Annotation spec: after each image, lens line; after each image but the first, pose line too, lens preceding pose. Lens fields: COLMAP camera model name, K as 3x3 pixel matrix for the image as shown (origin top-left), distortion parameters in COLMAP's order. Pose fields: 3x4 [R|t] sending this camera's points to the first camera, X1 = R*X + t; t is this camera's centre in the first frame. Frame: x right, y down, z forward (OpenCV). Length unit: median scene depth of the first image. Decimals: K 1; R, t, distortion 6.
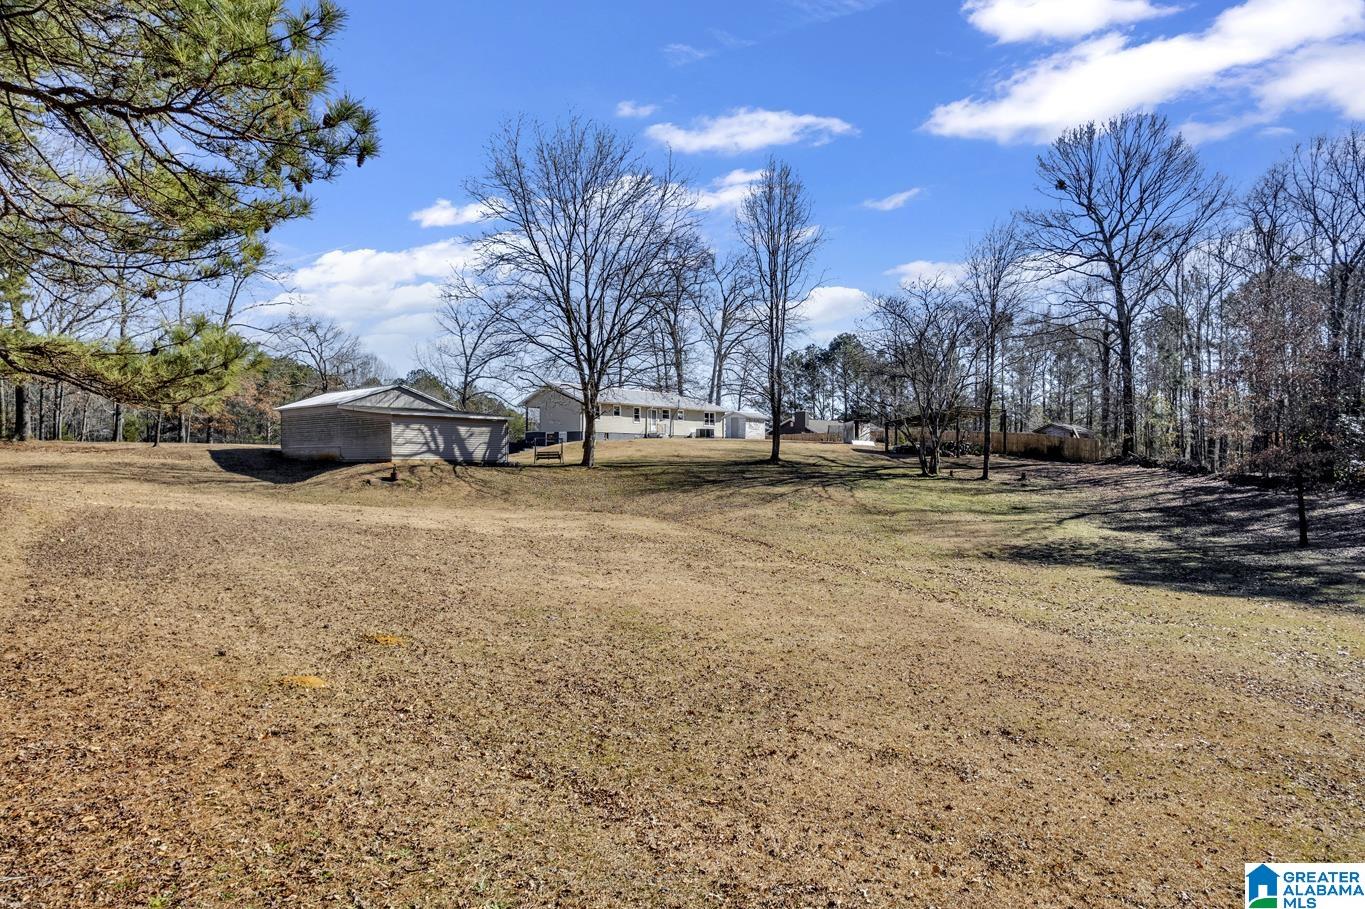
lens RADIAL K [[883.1, 0, 687.2], [0, 883.1, 456.6], [0, 0, 1]] dist [-0.075095, 0.076848]
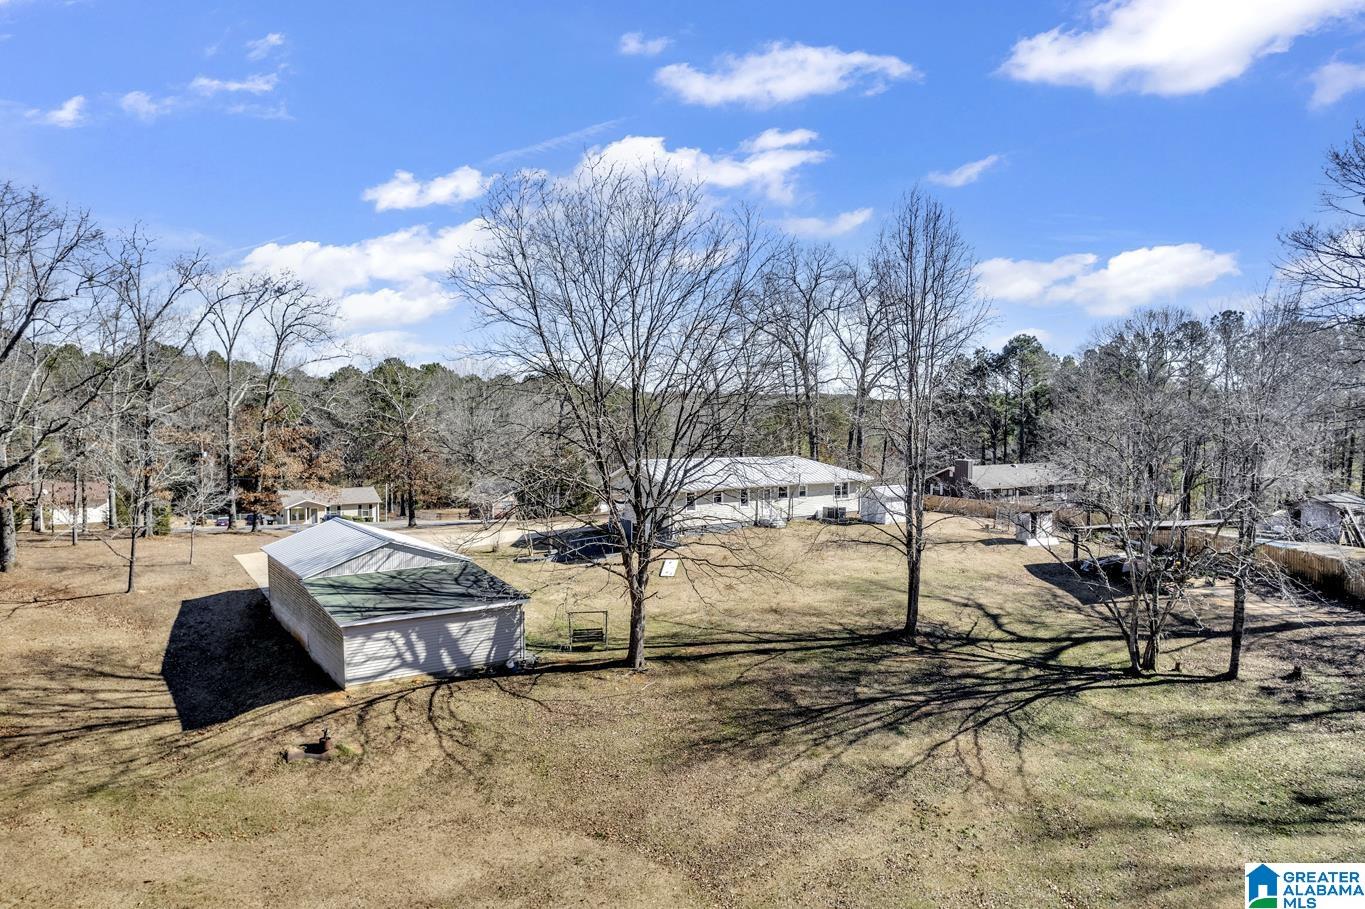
lens RADIAL K [[883.1, 0, 687.2], [0, 883.1, 456.6], [0, 0, 1]] dist [-0.075095, 0.076848]
pose [[0.982411, 0.013859, -0.186215, 0.054552], [-0.001847, 0.997914, 0.064526, -0.186447], [0.186721, -0.063048, 0.980388, 0.294128]]
